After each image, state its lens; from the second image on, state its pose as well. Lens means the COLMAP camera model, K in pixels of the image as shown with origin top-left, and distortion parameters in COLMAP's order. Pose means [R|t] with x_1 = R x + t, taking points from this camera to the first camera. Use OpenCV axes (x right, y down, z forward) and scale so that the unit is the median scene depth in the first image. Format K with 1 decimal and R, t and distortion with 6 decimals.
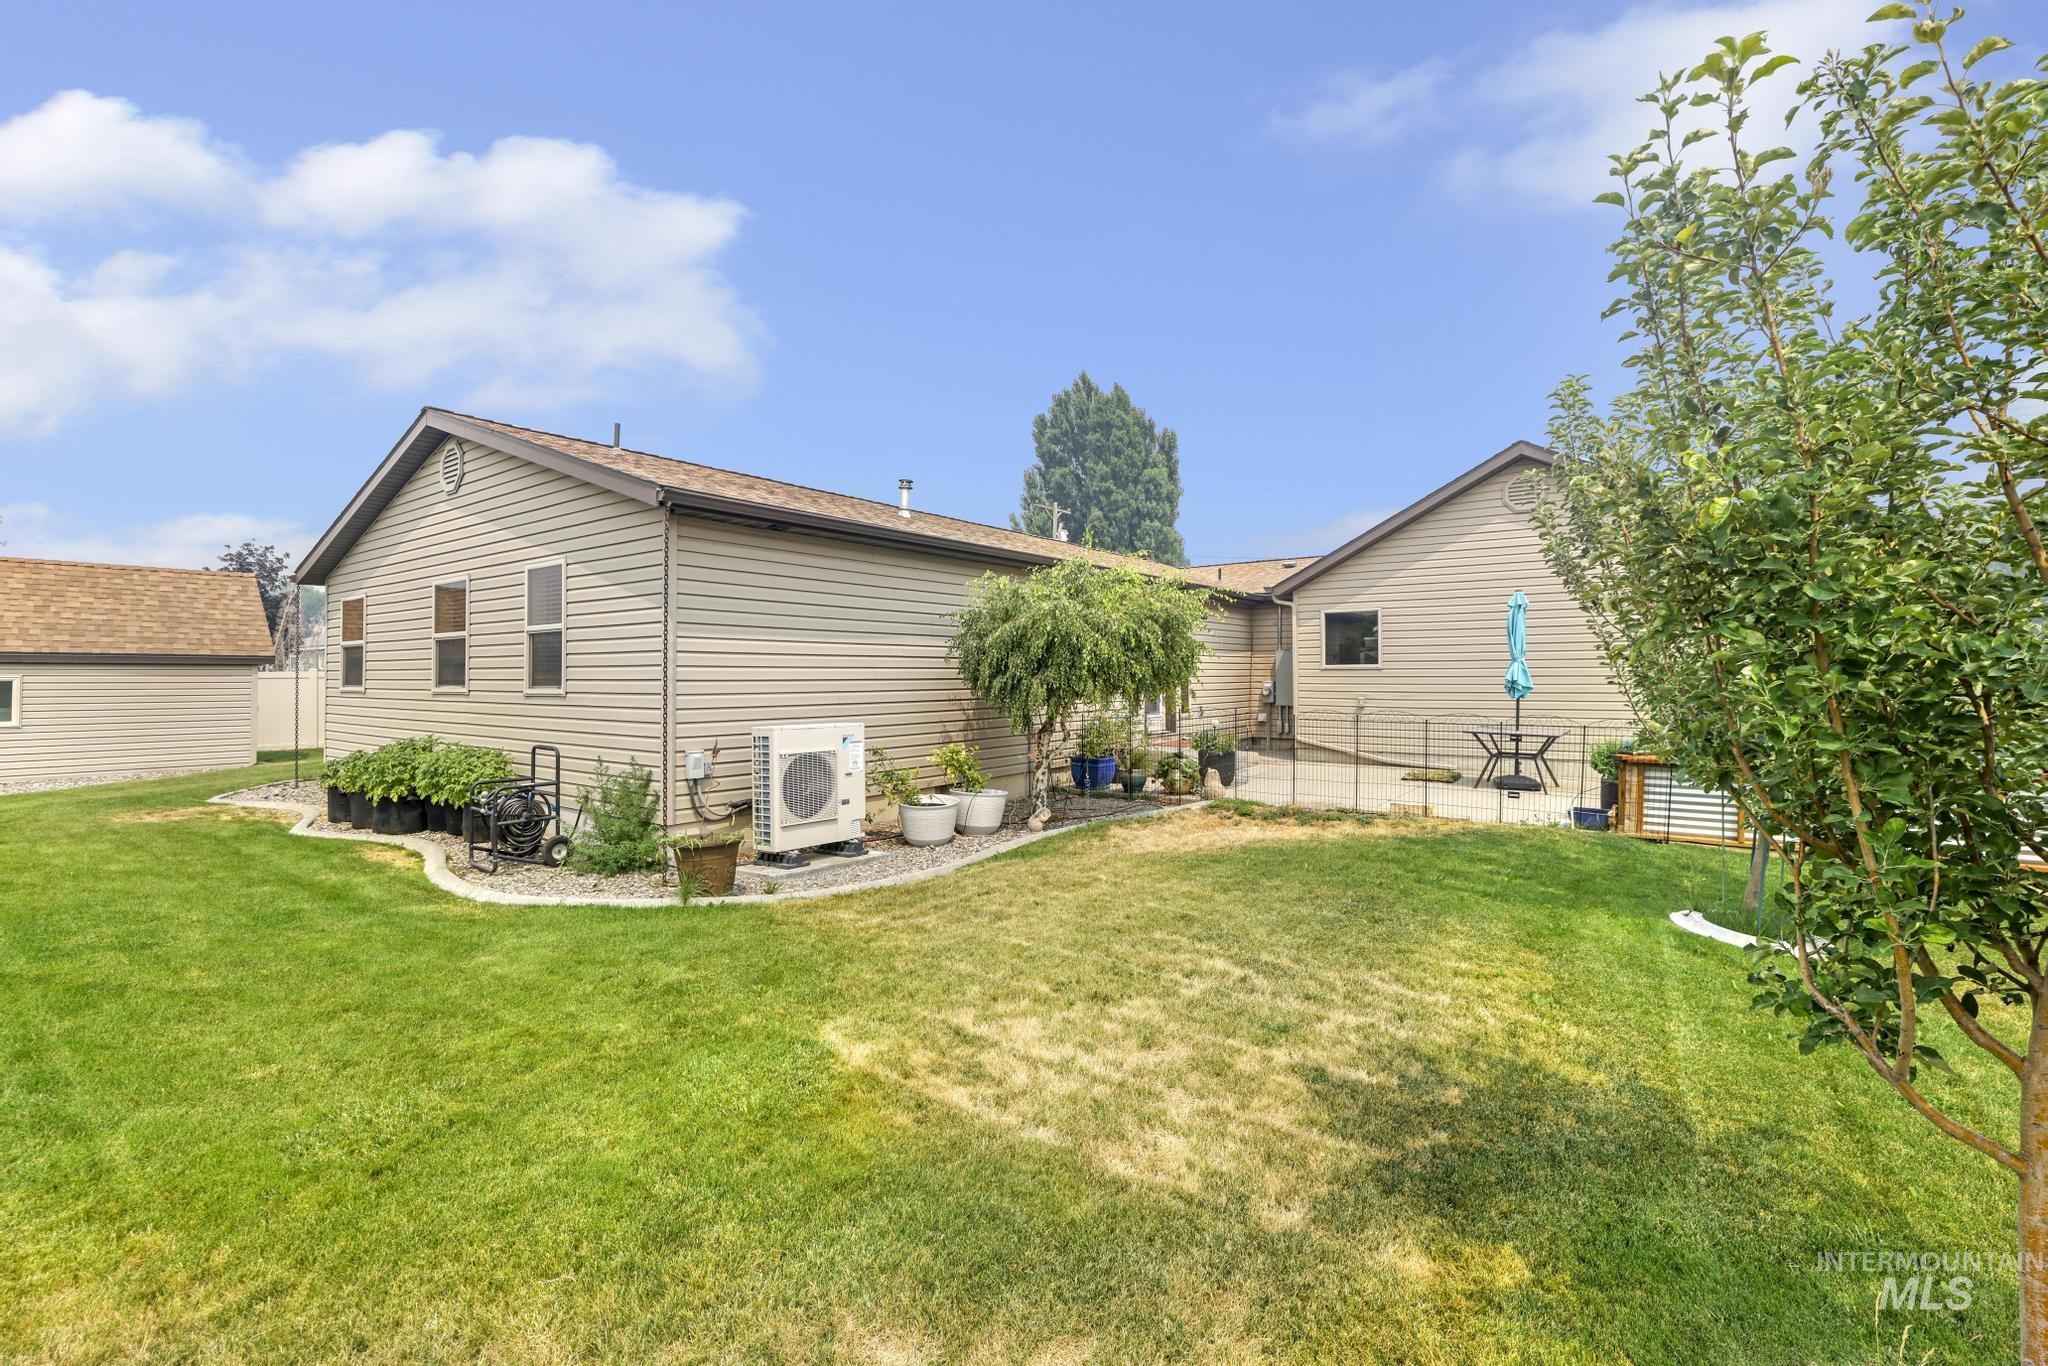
lens RADIAL K [[909.3, 0, 1022.0], [0, 909.3, 673.8], [0, 0, 1]] dist [-0.034071, -0.000276]
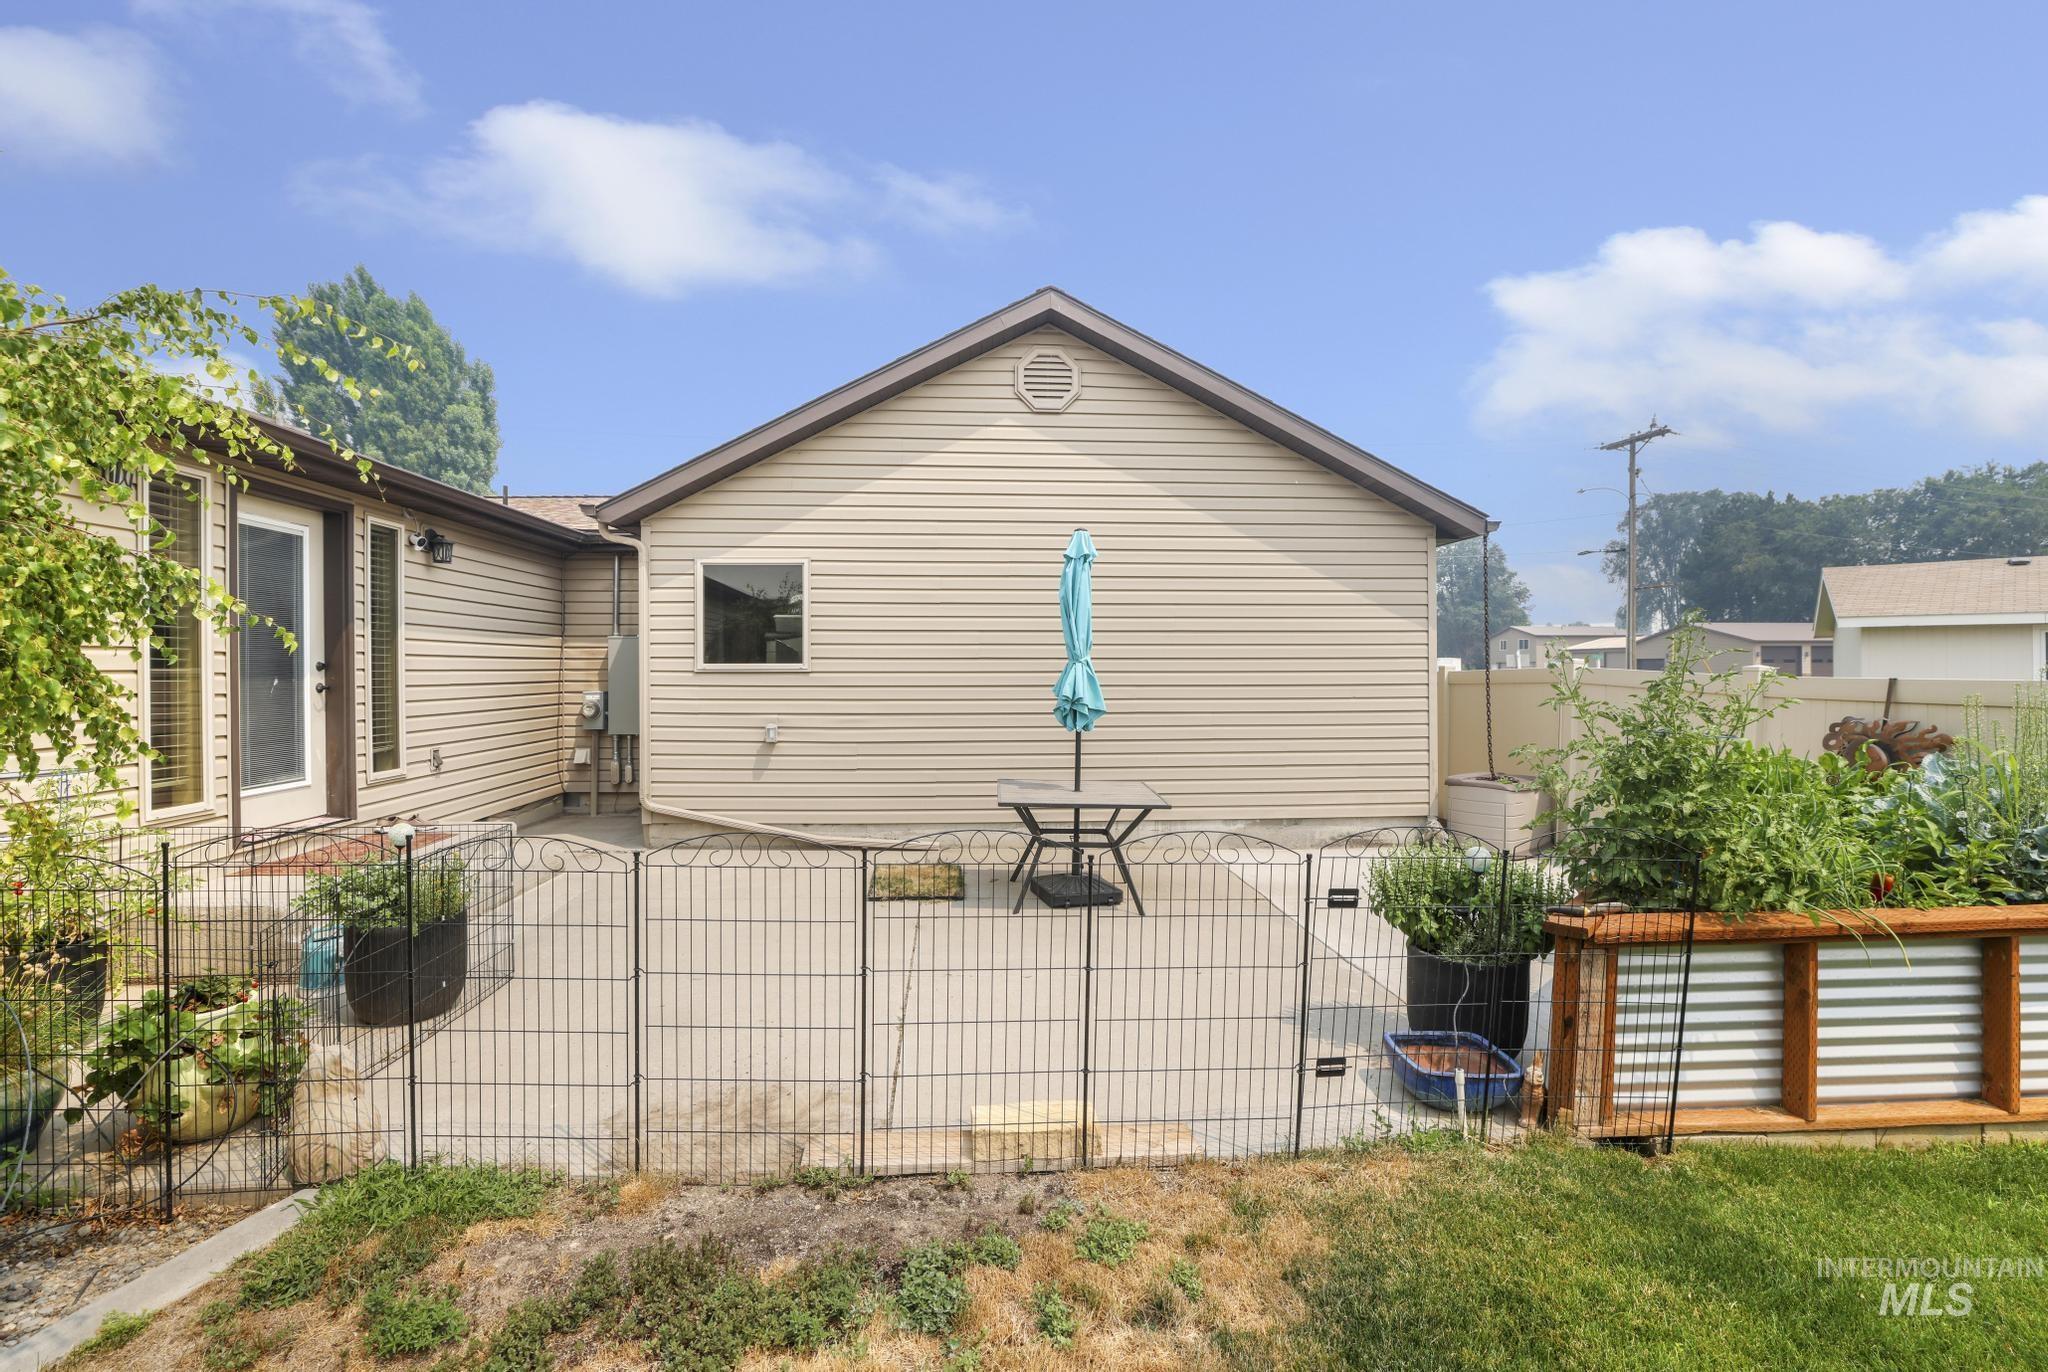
lens RADIAL K [[909.3, 0, 1023.9], [0, 909.3, 678.2], [0, 0, 1]] dist [-0.034071, -0.000276]
pose [[0.771362, 0.002129, 0.636393, 0.123653], [-0.008108, 0.999946, 0.006482, -0.005119], [-0.636345, -0.010160, 0.771338, 0.409203]]
